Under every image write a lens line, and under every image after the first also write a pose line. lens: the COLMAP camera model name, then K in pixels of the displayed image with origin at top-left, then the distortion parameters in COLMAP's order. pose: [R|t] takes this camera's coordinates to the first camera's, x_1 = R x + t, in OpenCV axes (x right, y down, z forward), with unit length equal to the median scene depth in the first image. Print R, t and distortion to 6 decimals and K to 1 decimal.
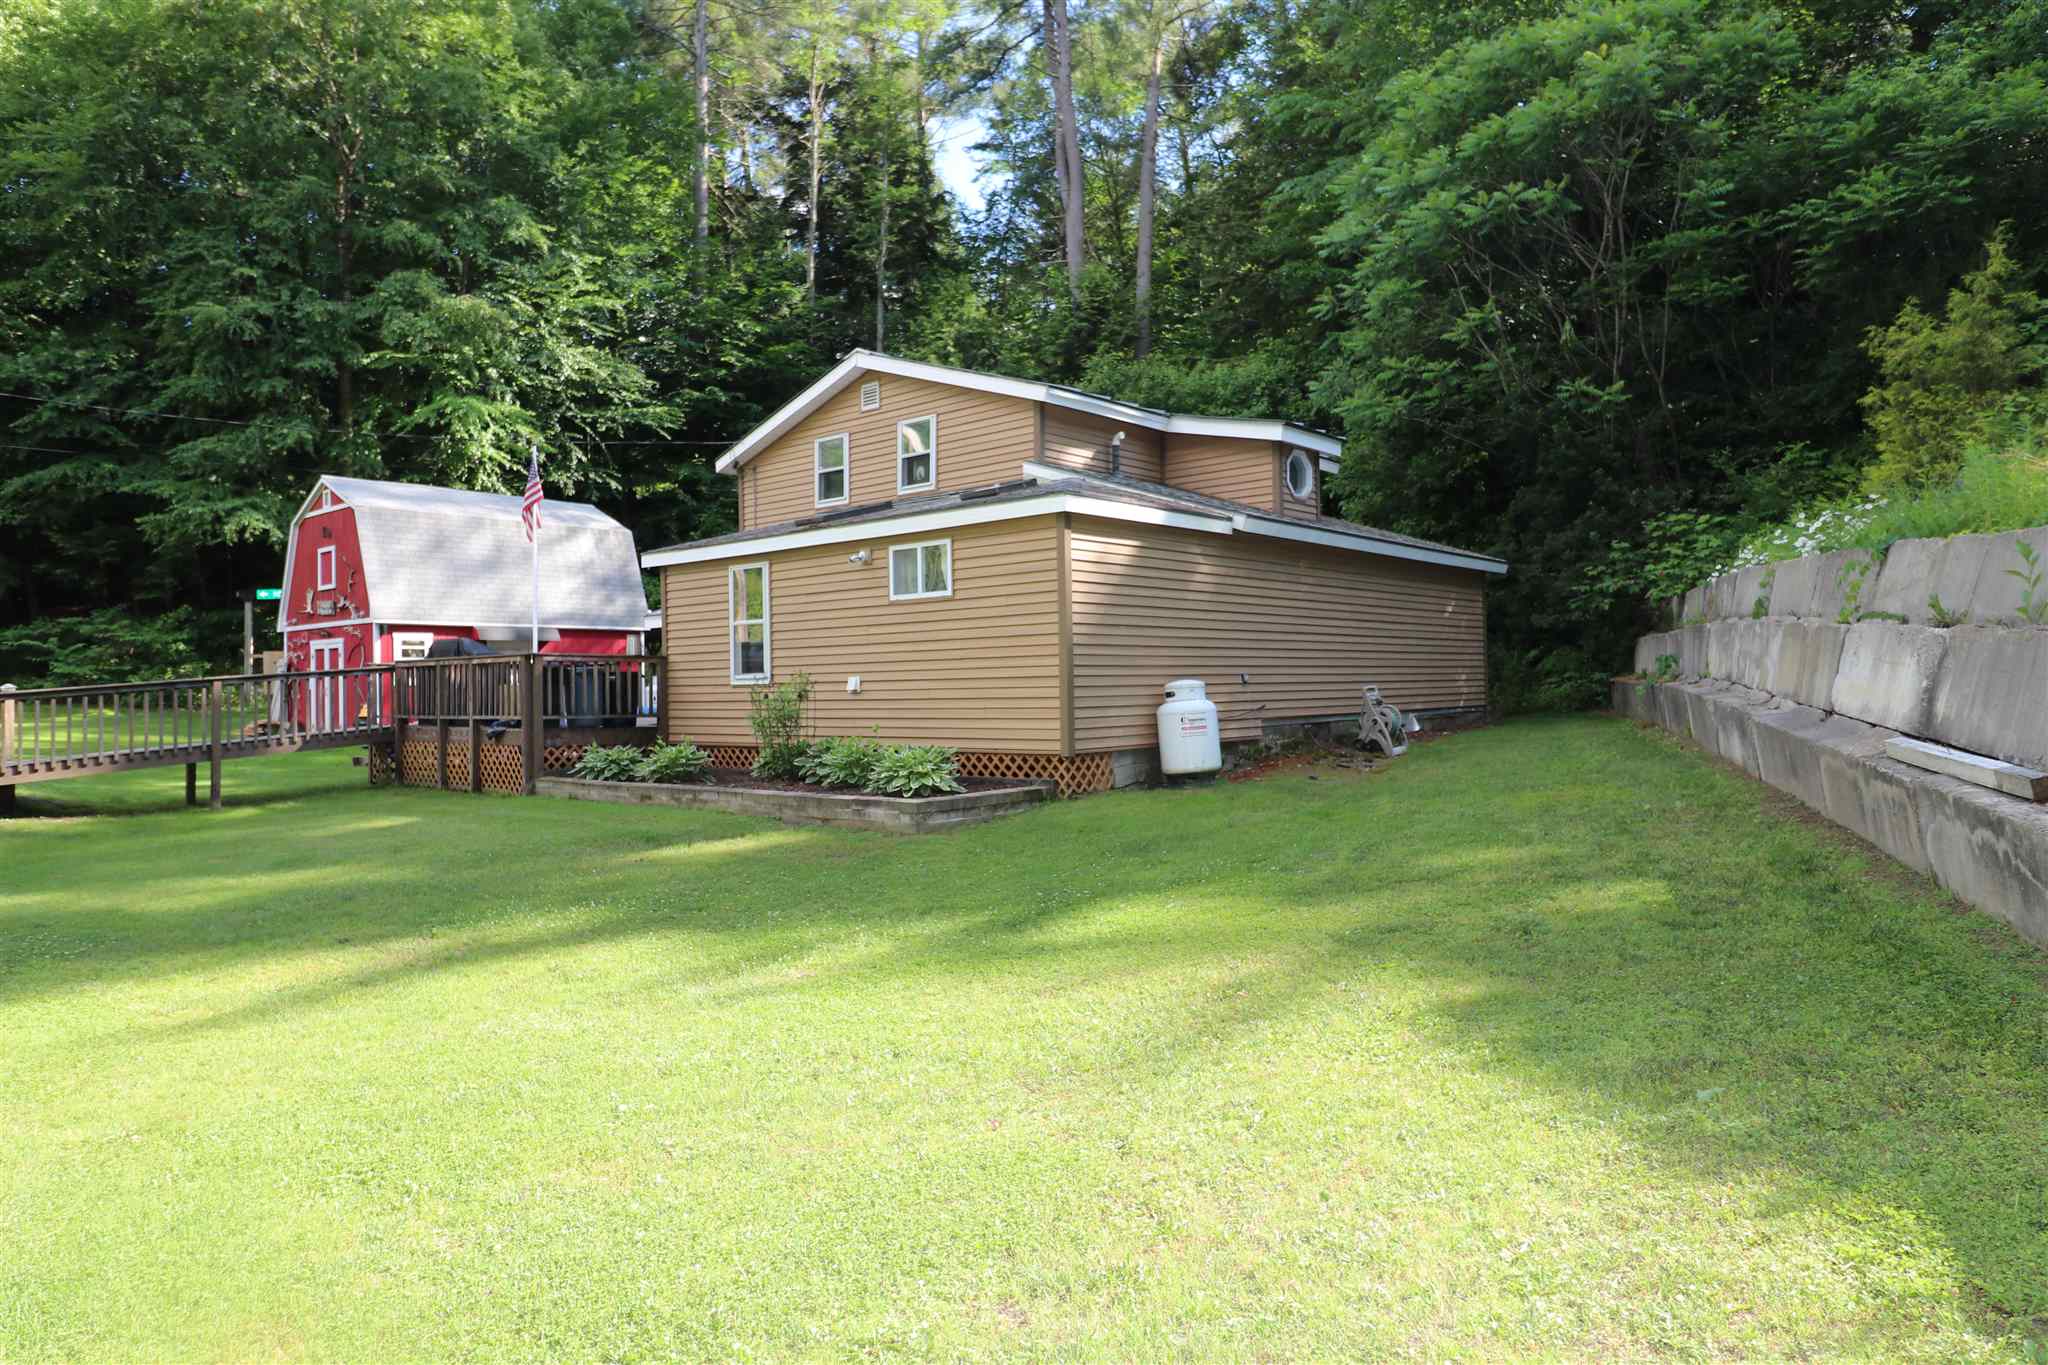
lens RADIAL K [[1251.7, 0, 1024.0], [0, 1251.7, 682.5], [0, 0, 1]] dist [-0.002436, -0.000169]
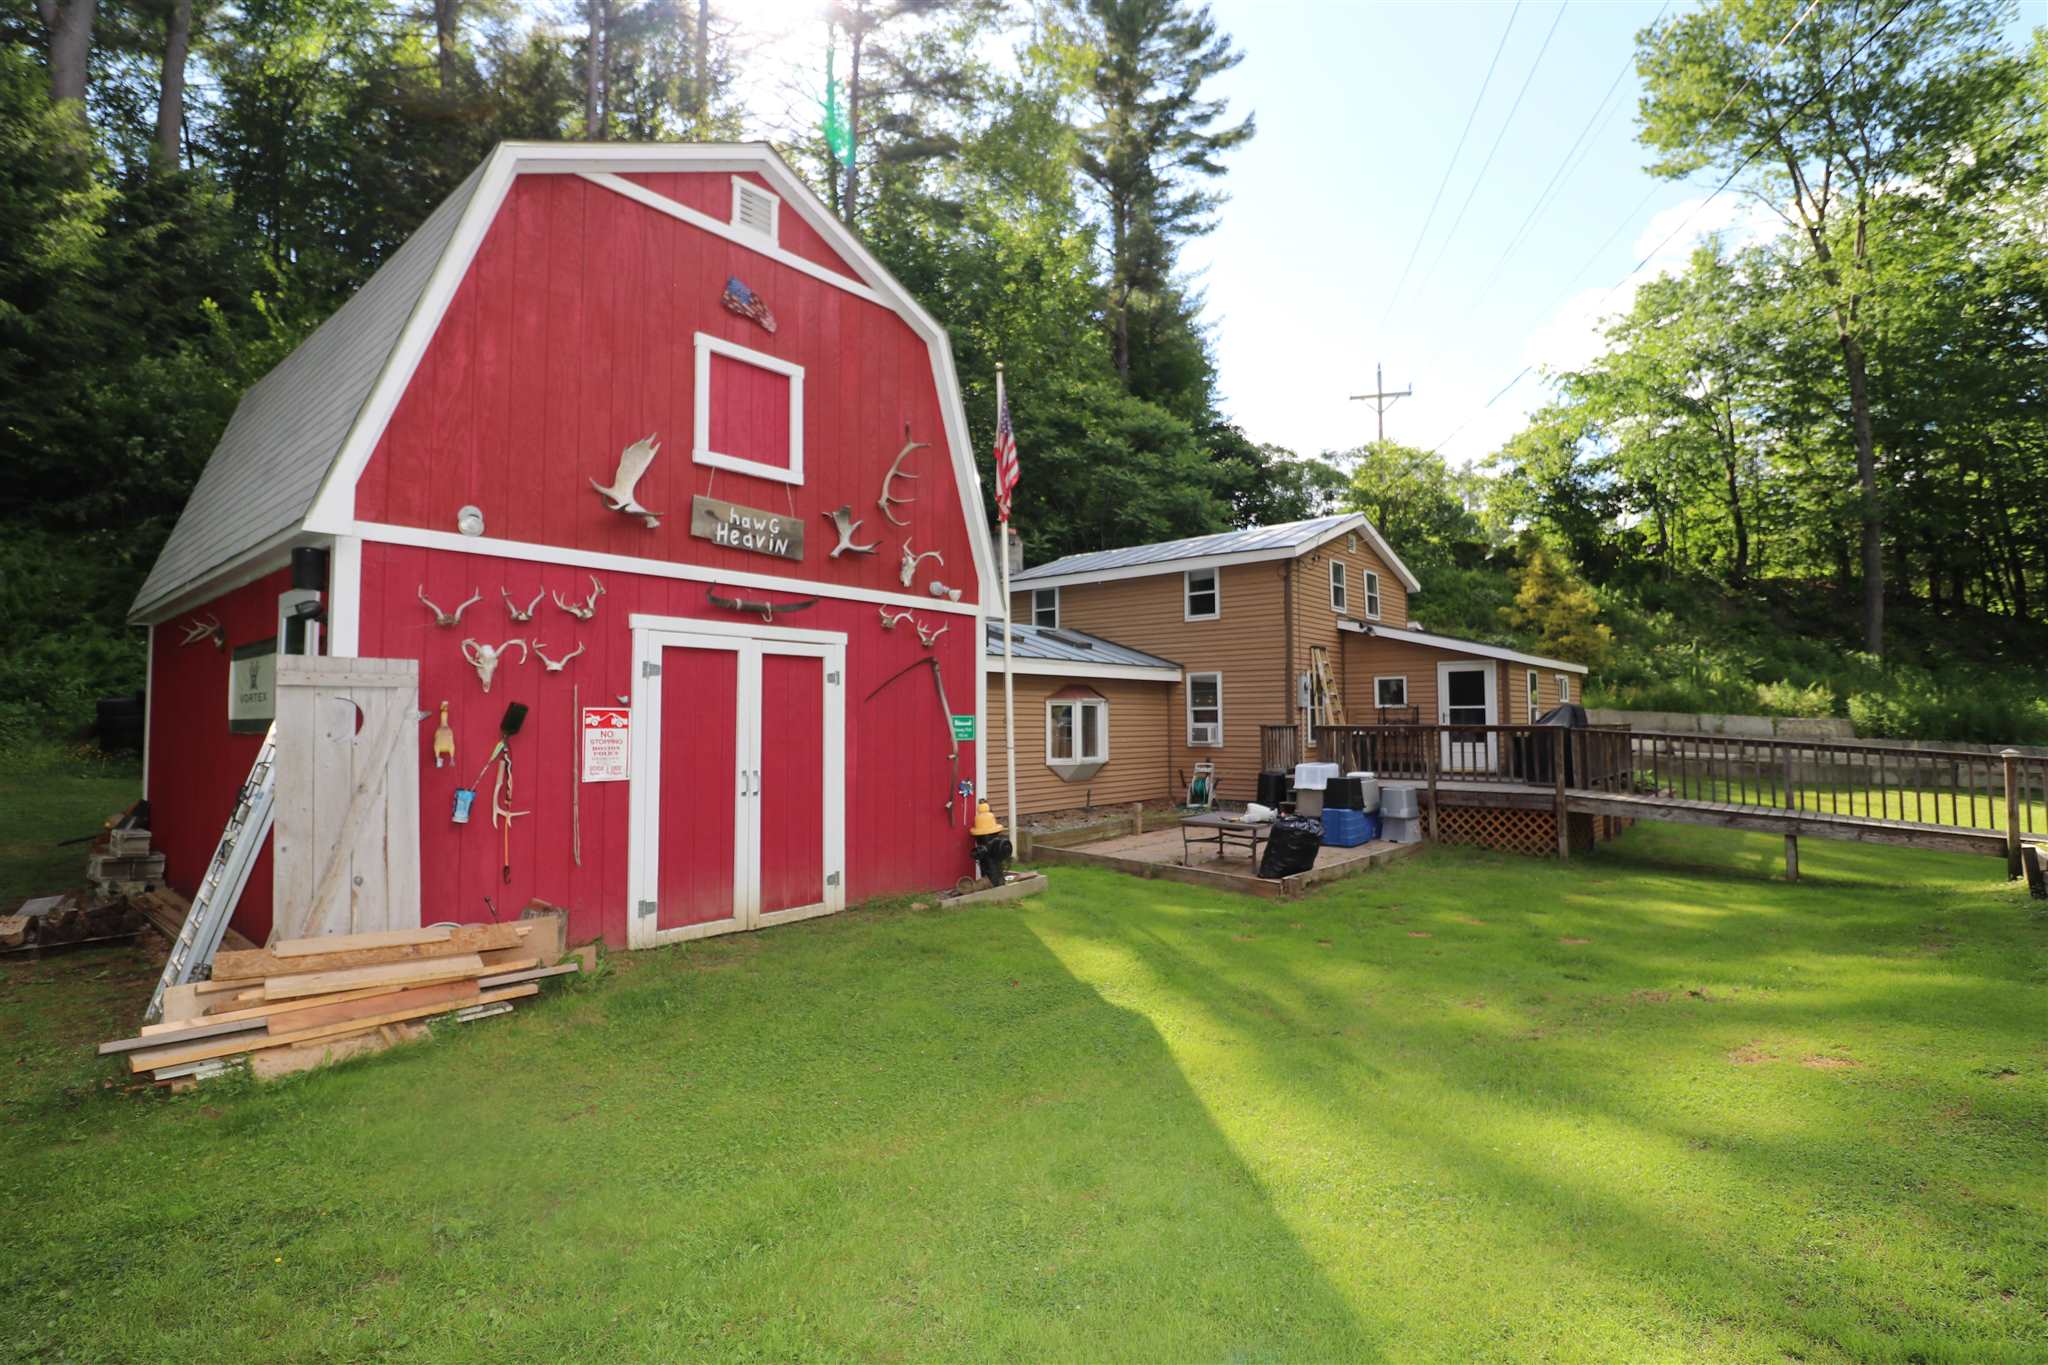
lens RADIAL K [[951.8, 0, 1019.1], [0, 951.8, 676.3], [0, 0, 1]] dist [-0.002007, -0.008700]
pose [[0.004365, 0.069110, 0.997599, -1.066863], [0.000107, 0.997609, -0.069112, -0.004851], [-0.999990, 0.000408, 0.004347, 1.229102]]
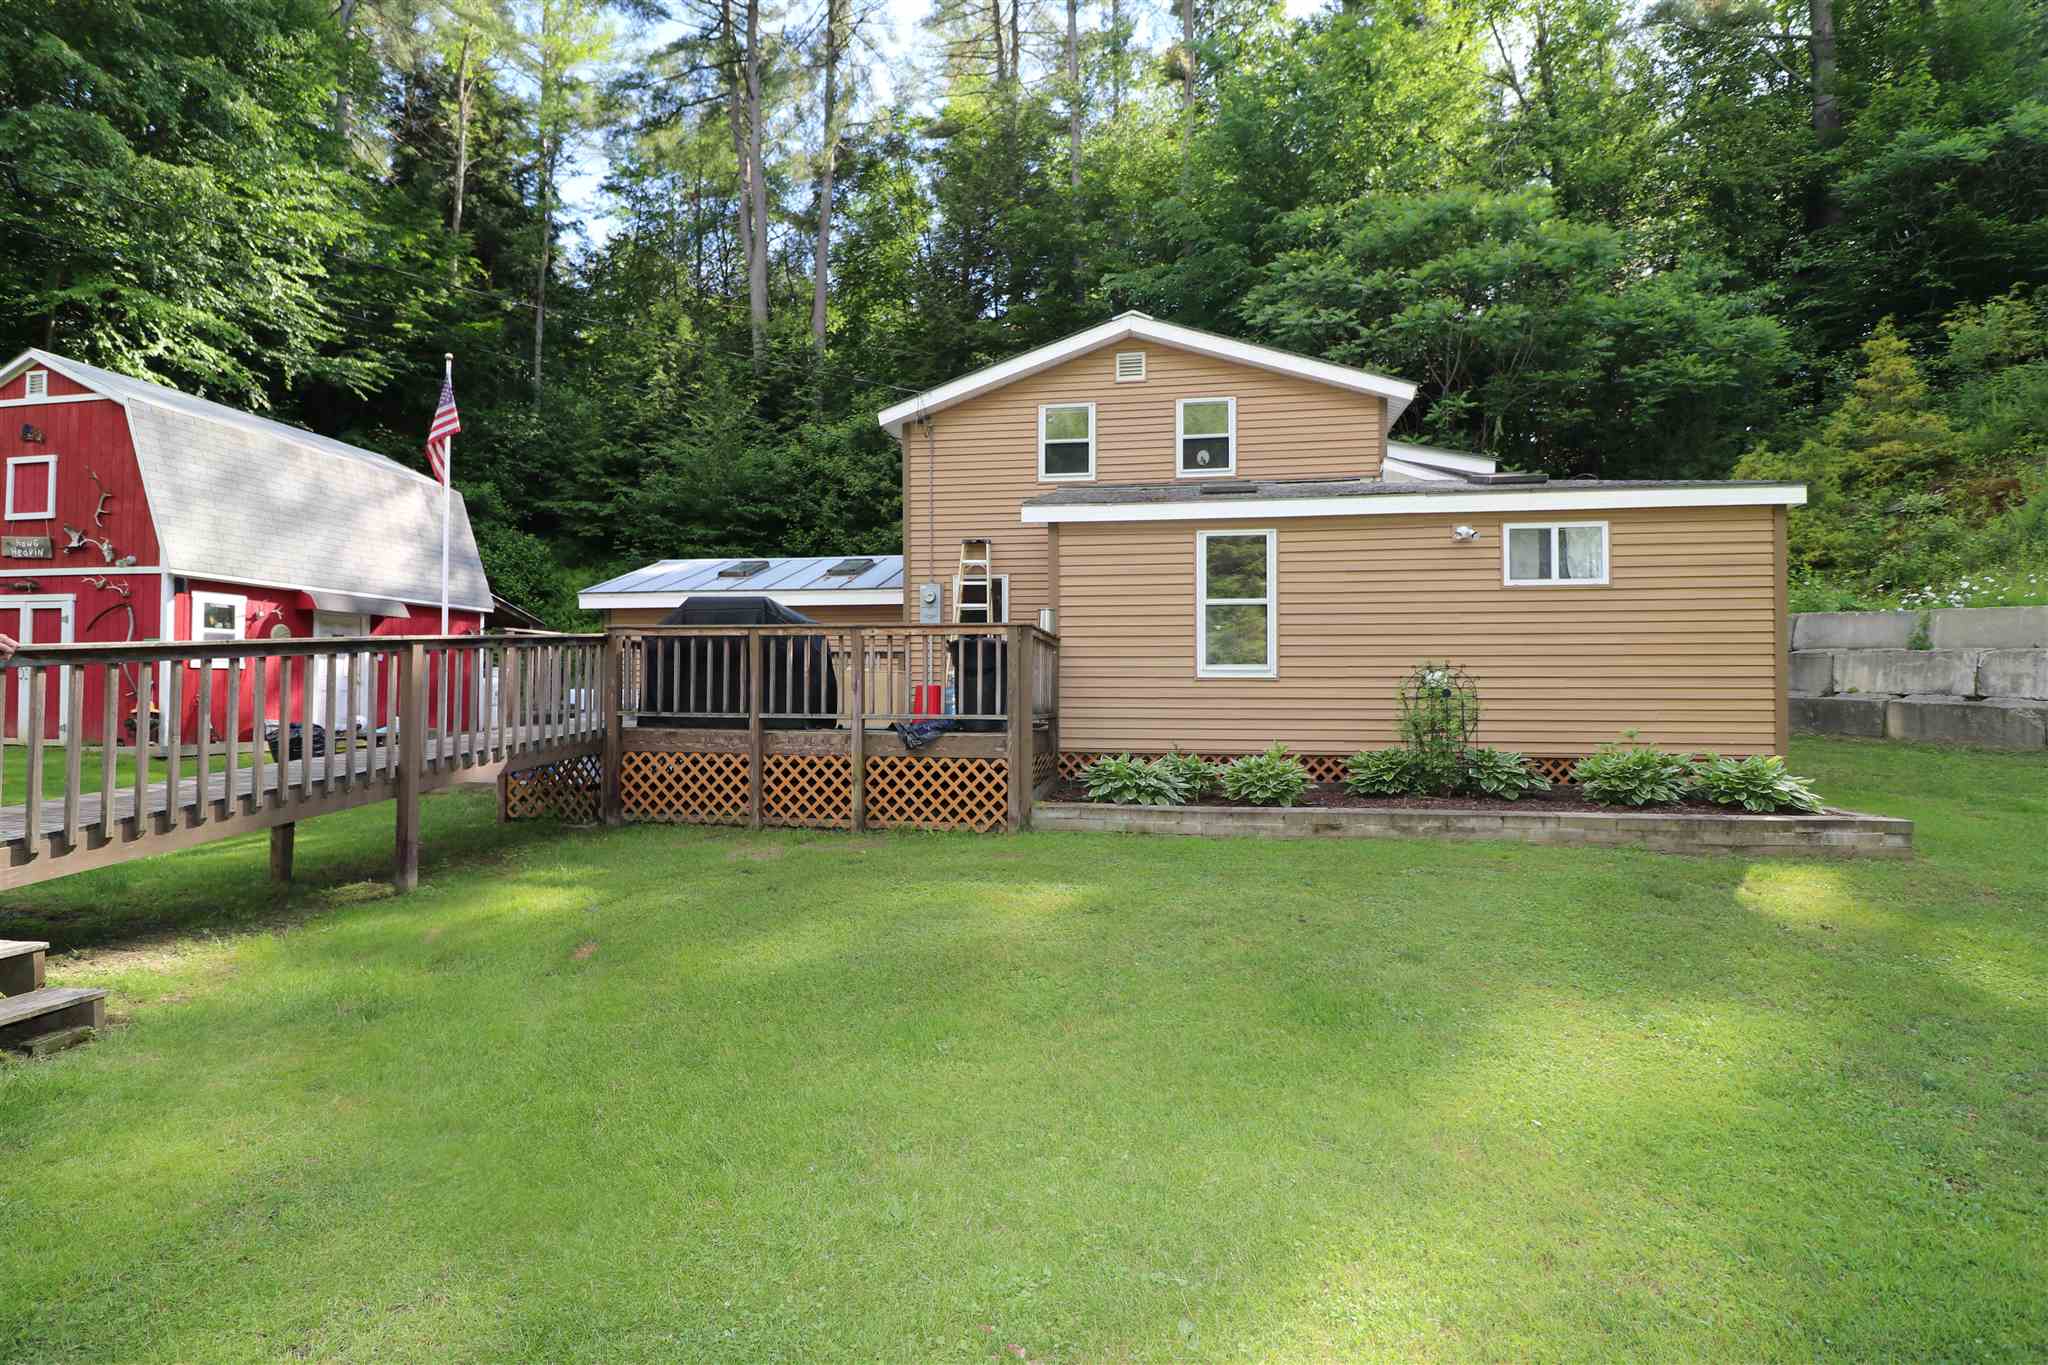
lens RADIAL K [[951.8, 0, 1019.1], [0, 951.8, 676.3], [0, 0, 1]] dist [-0.002007, -0.008700]
pose [[0.853197, 0.029215, 0.520770, -0.486506], [-0.019696, 0.999523, -0.023804, 0.013251], [-0.521217, 0.010052, 0.853365, 0.402733]]
